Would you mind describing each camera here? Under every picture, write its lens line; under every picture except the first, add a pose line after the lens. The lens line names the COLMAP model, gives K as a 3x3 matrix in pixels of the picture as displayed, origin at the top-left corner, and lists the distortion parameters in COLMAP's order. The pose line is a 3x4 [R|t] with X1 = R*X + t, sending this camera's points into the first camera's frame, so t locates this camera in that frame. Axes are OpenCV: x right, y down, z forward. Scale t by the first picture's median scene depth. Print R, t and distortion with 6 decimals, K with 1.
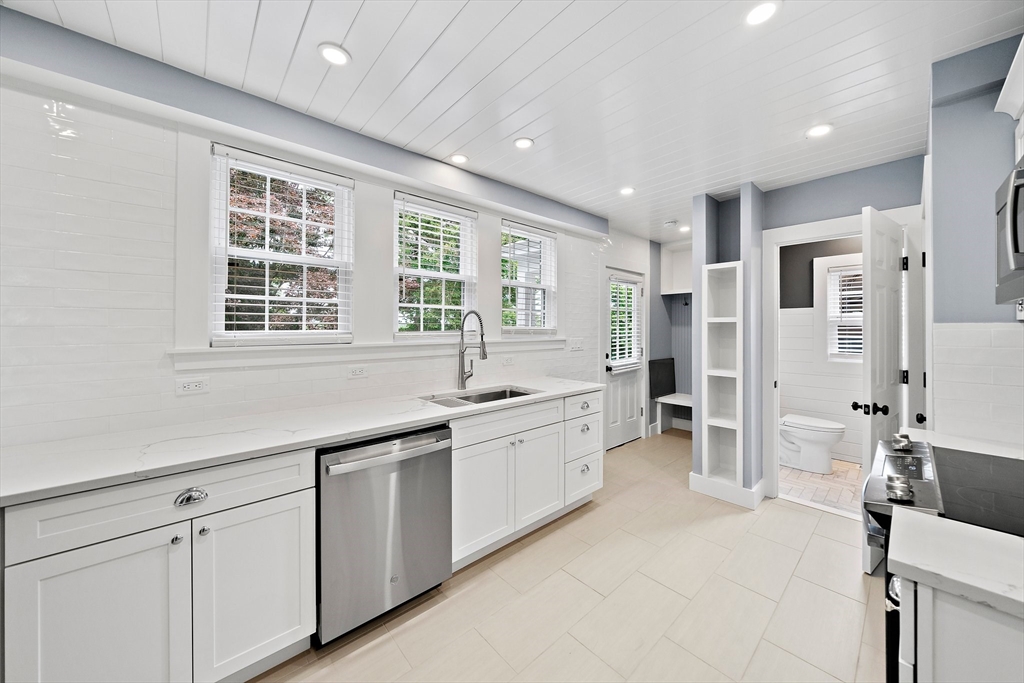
lens RADIAL K [[361.7, 0, 520.4], [0, 361.7, 327.2], [0, 0, 1]] dist [0.001938, -0.000217]
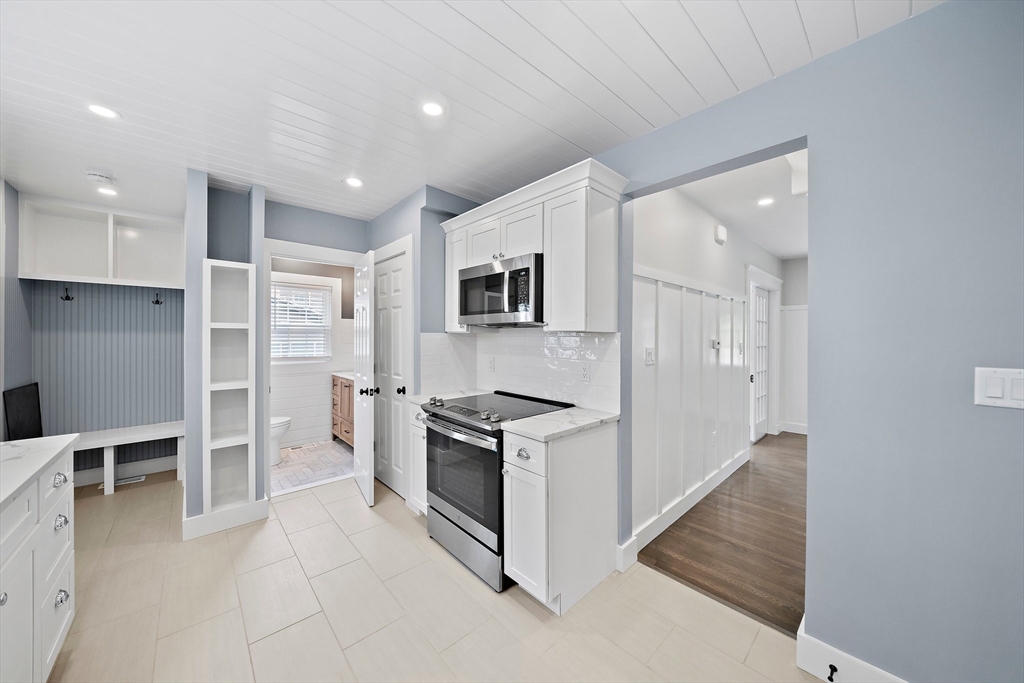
lens RADIAL K [[361.7, 0, 507.1], [0, 361.7, 337.4], [0, 0, 1]] dist [0.001938, -0.000217]
pose [[0.007688, -0.005442, 0.999956, -0.354111], [-0.005839, 0.999968, 0.005487, -0.000857], [-0.999953, -0.005881, 0.007656, 0.346226]]
